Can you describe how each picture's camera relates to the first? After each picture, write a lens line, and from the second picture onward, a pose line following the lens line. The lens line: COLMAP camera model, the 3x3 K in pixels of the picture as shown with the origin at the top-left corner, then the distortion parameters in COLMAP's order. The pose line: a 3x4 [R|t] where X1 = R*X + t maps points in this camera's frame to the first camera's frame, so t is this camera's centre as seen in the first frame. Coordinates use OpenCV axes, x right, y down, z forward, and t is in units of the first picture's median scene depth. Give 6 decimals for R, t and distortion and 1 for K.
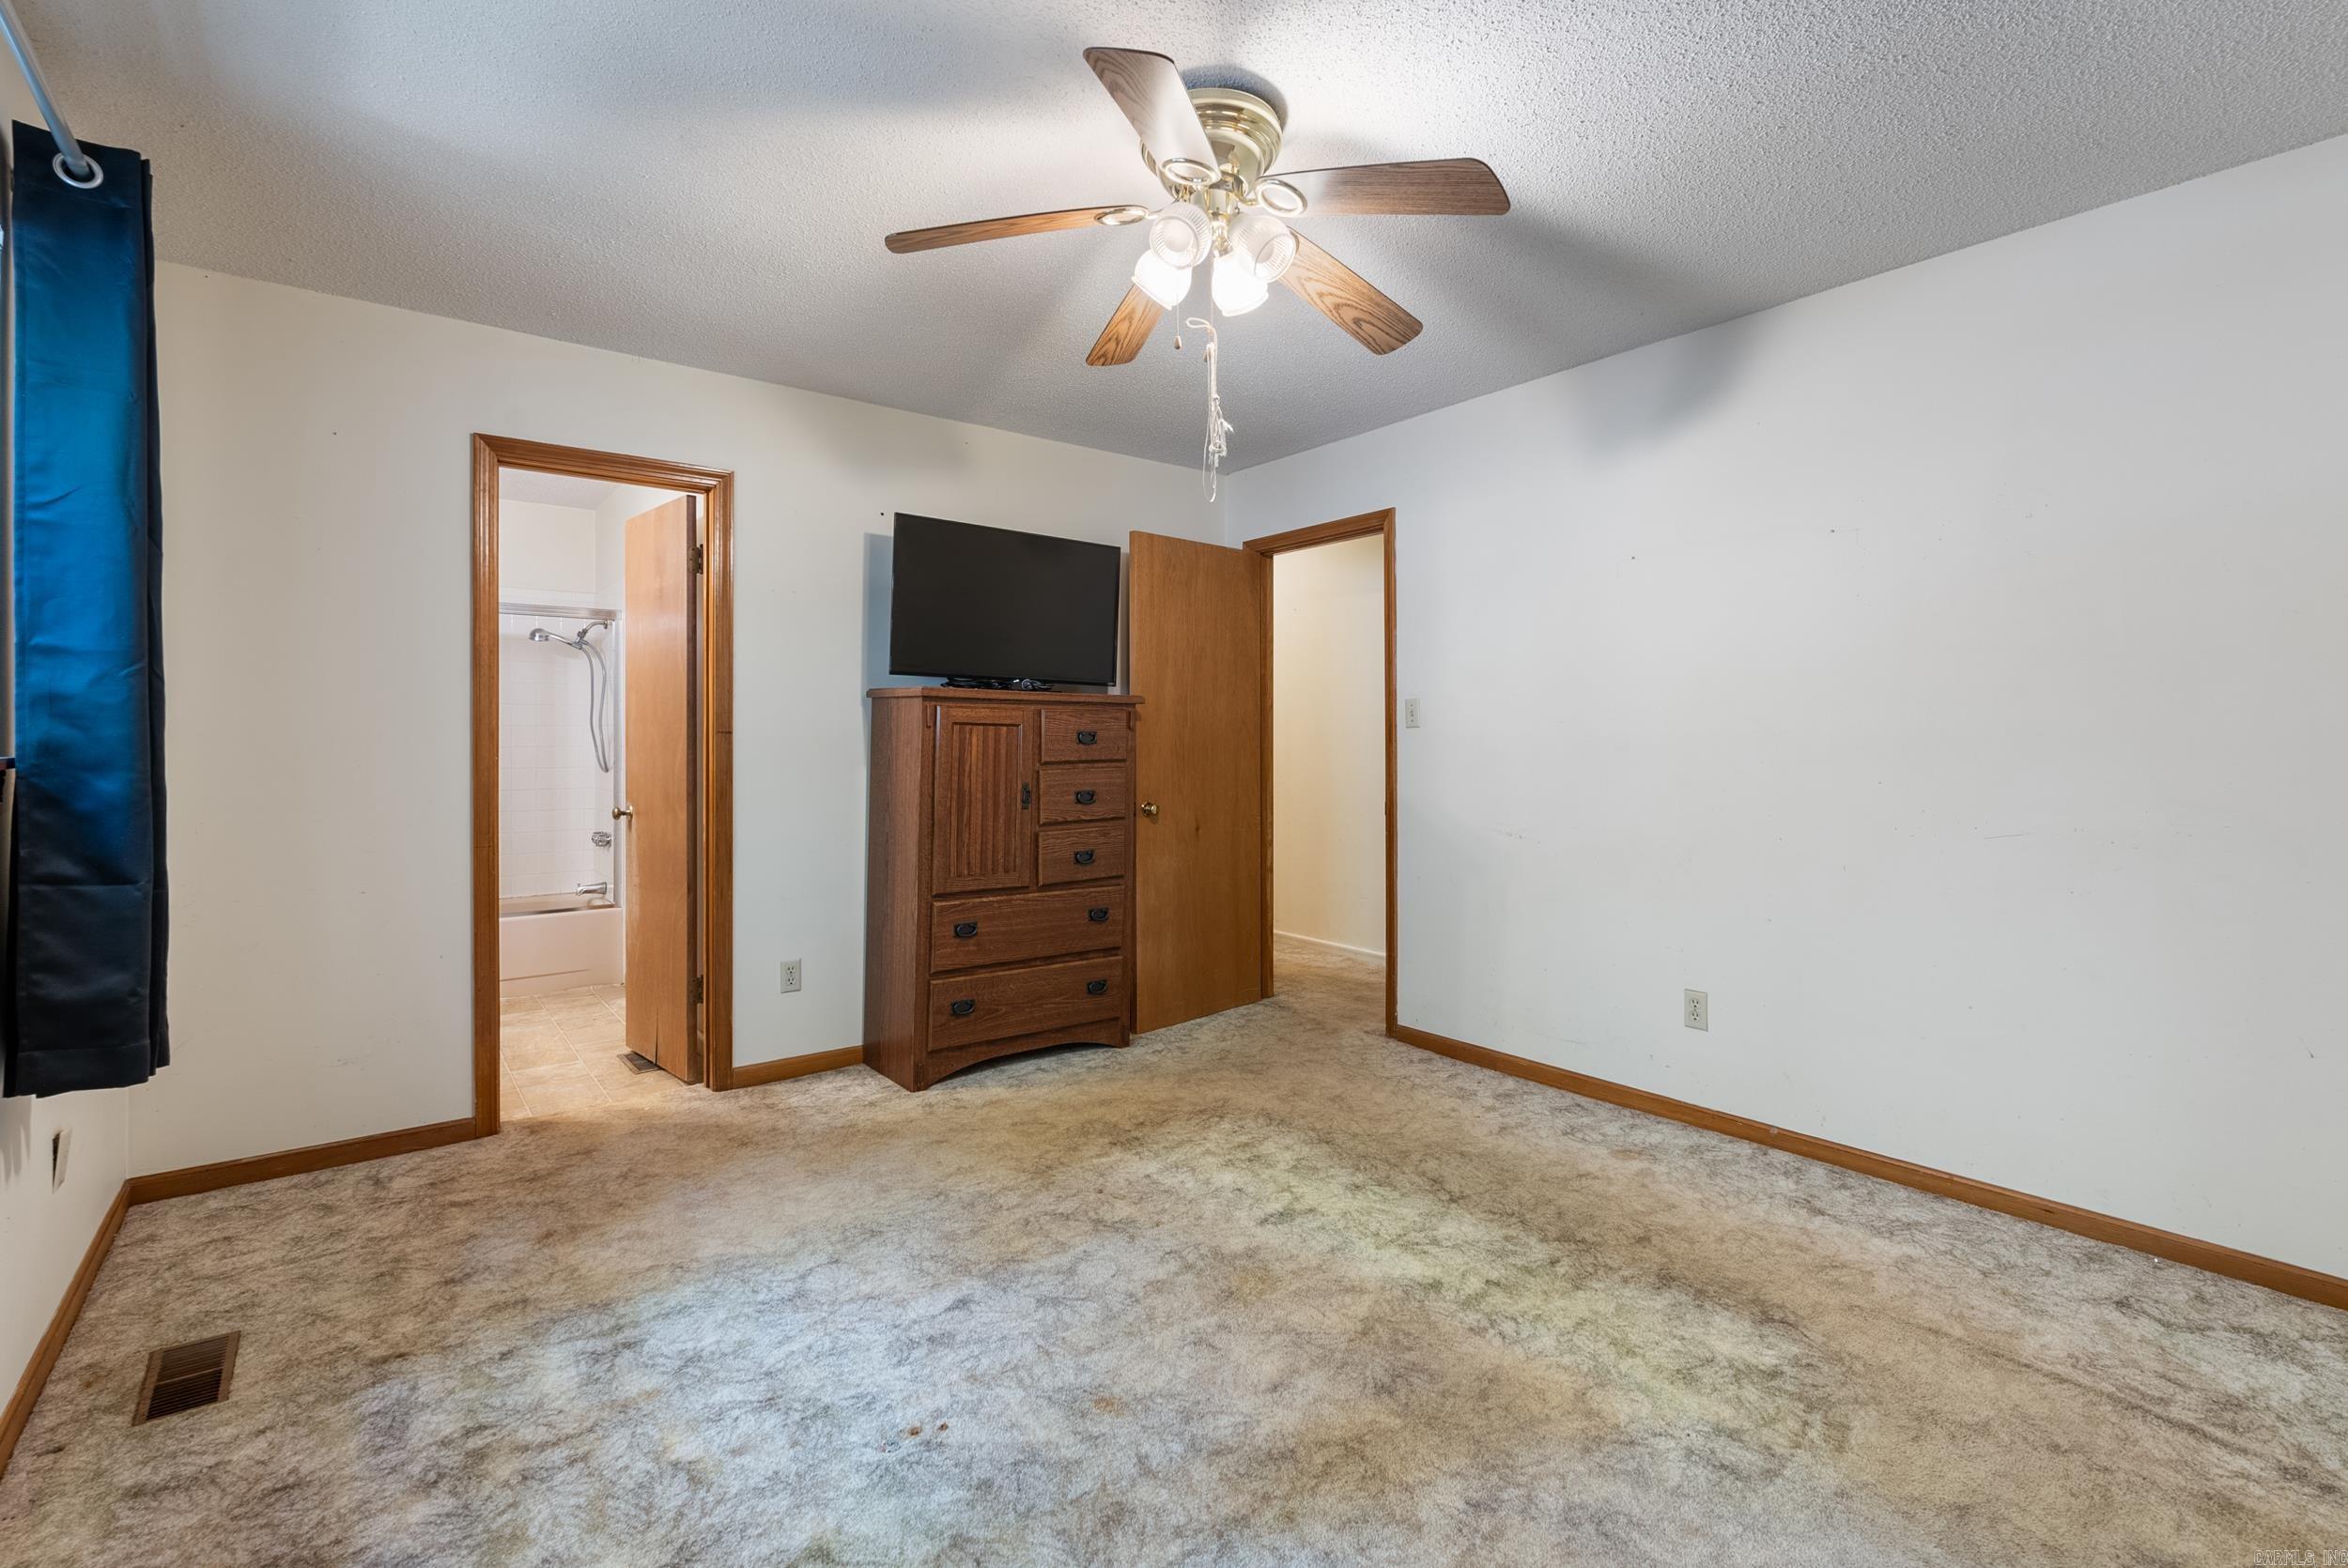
lens RADIAL K [[1031.2, 0, 1167.0], [0, 1031.2, 759.4], [0, 0, 1]] dist [-0.000074, 0.000052]
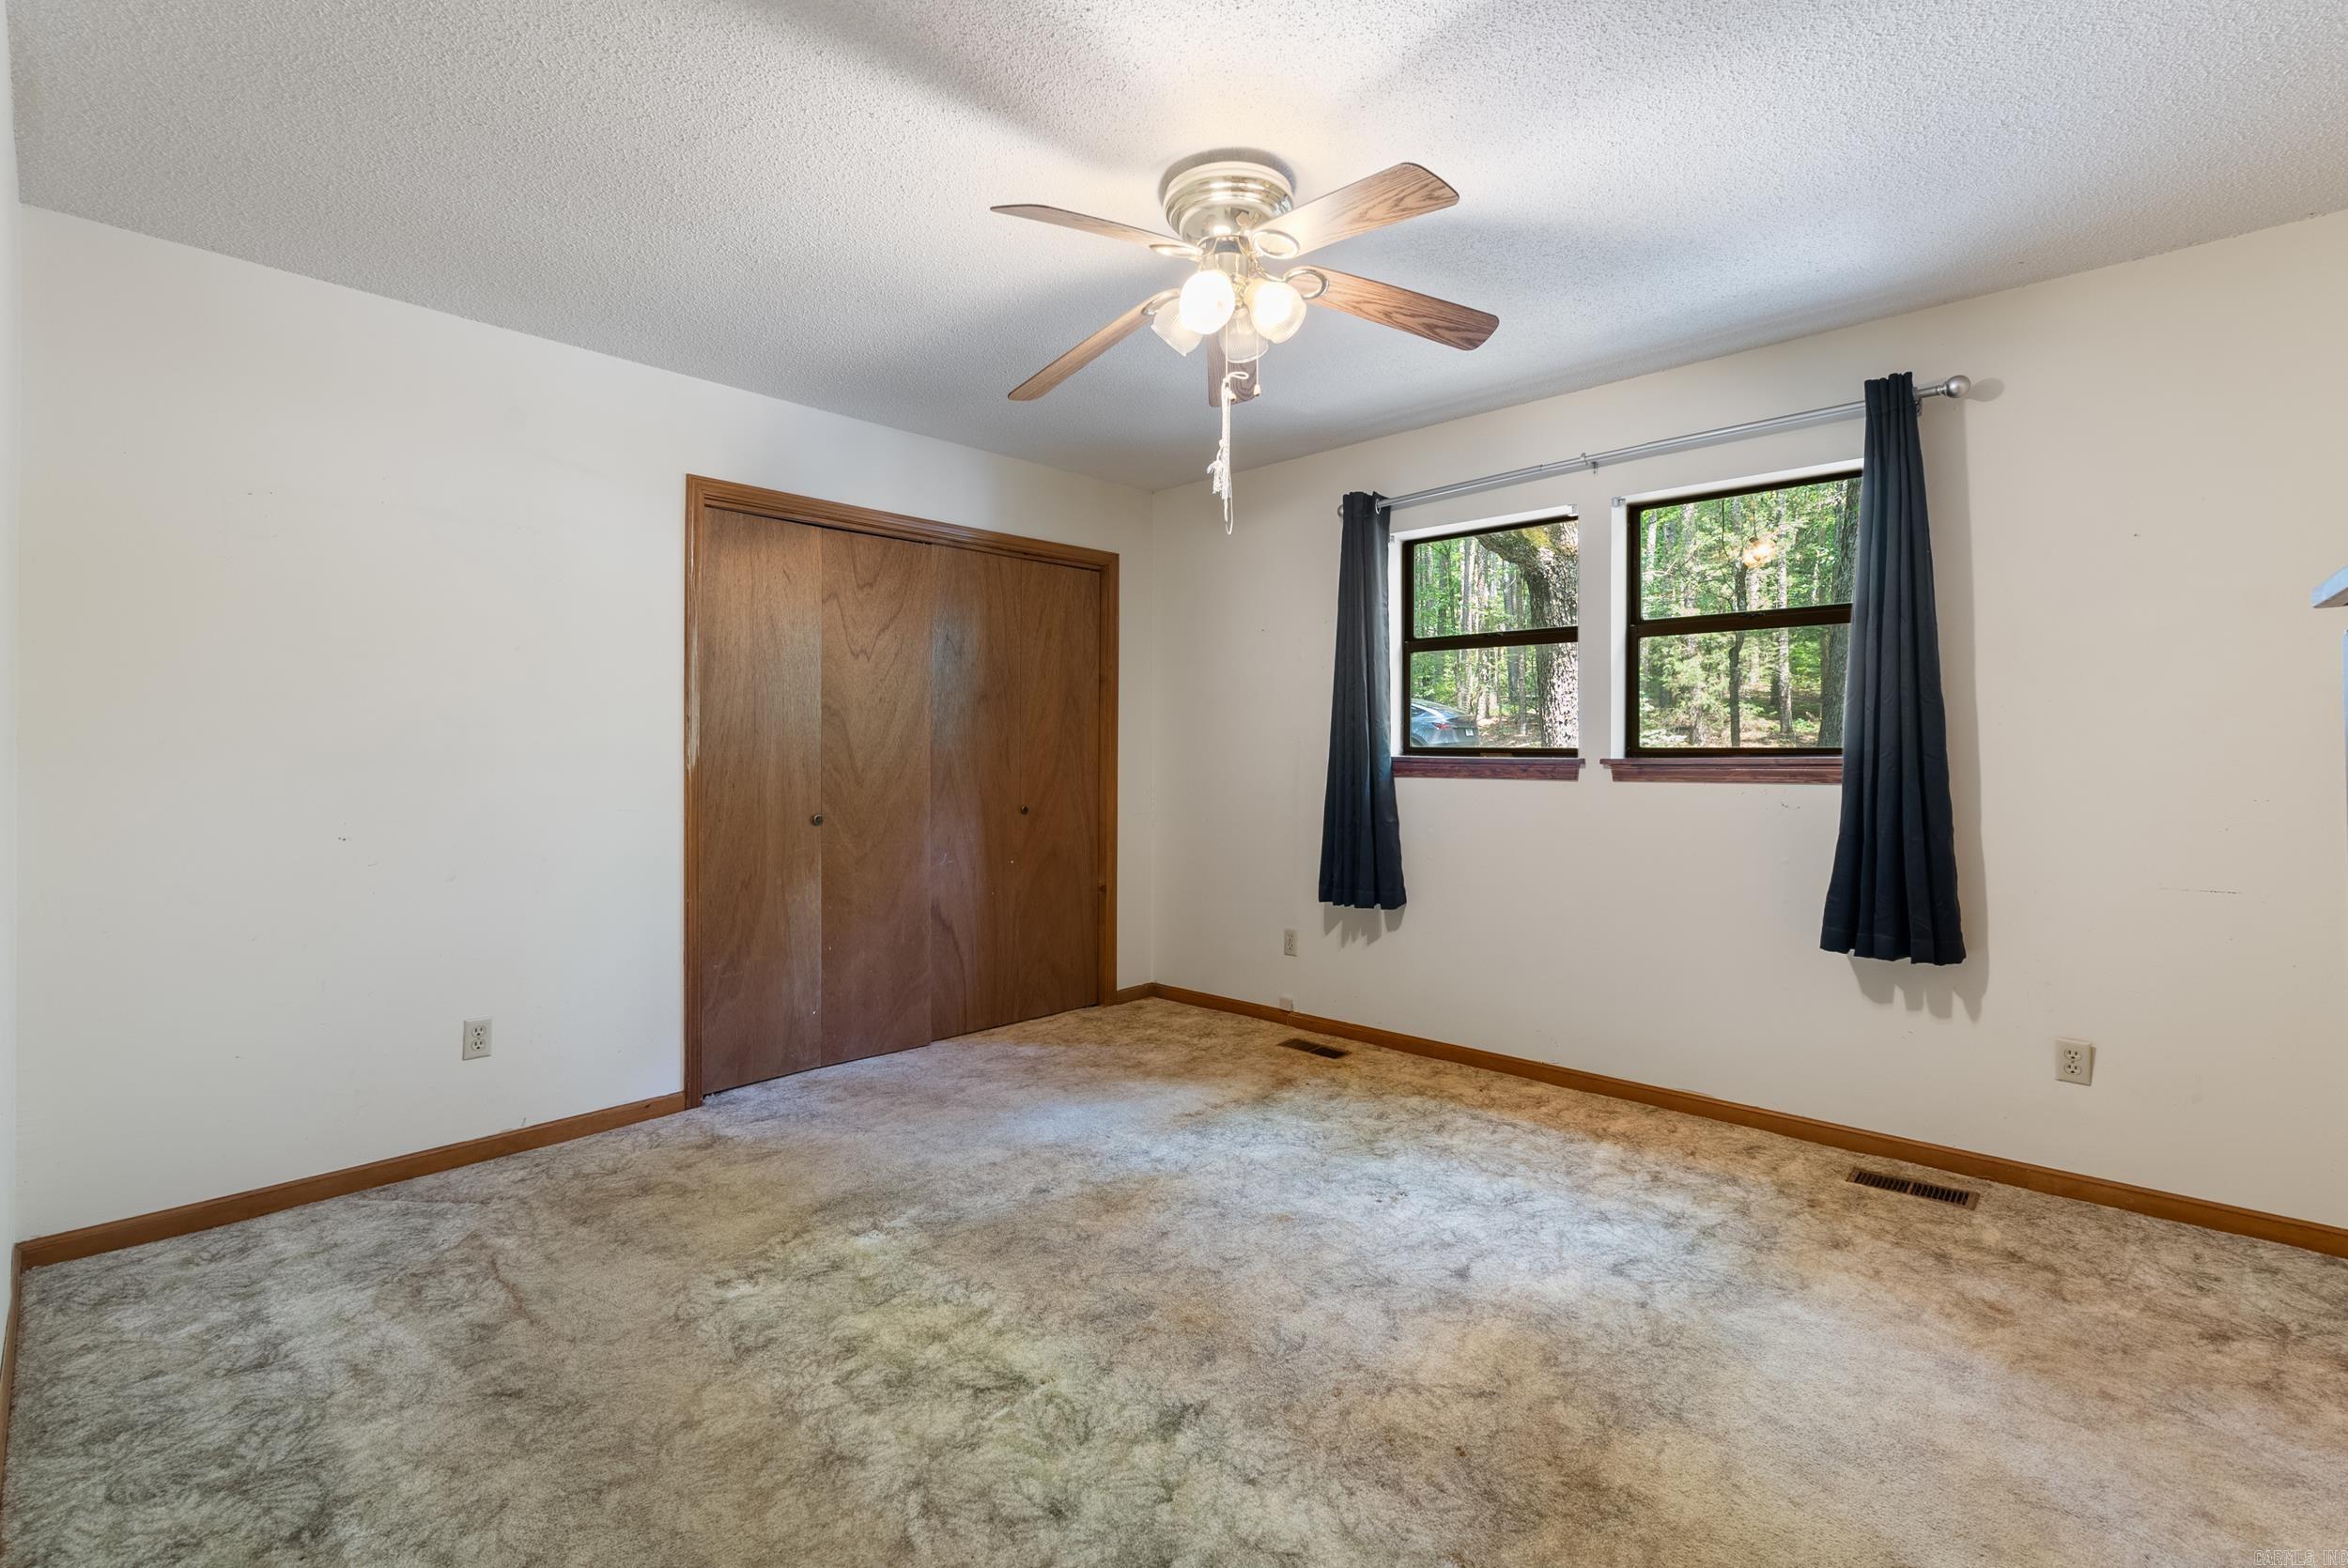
lens RADIAL K [[1104.8, 0, 1174.0], [0, 1104.8, 784.0], [0, 0, 1]] dist [-0.000764, -0.000008]
pose [[-0.986592, 0.007709, -0.163025, 0.278864], [-0.000391, 0.998769, 0.049597, -0.037192], [0.163207, 0.048995, -0.985375, 2.064111]]
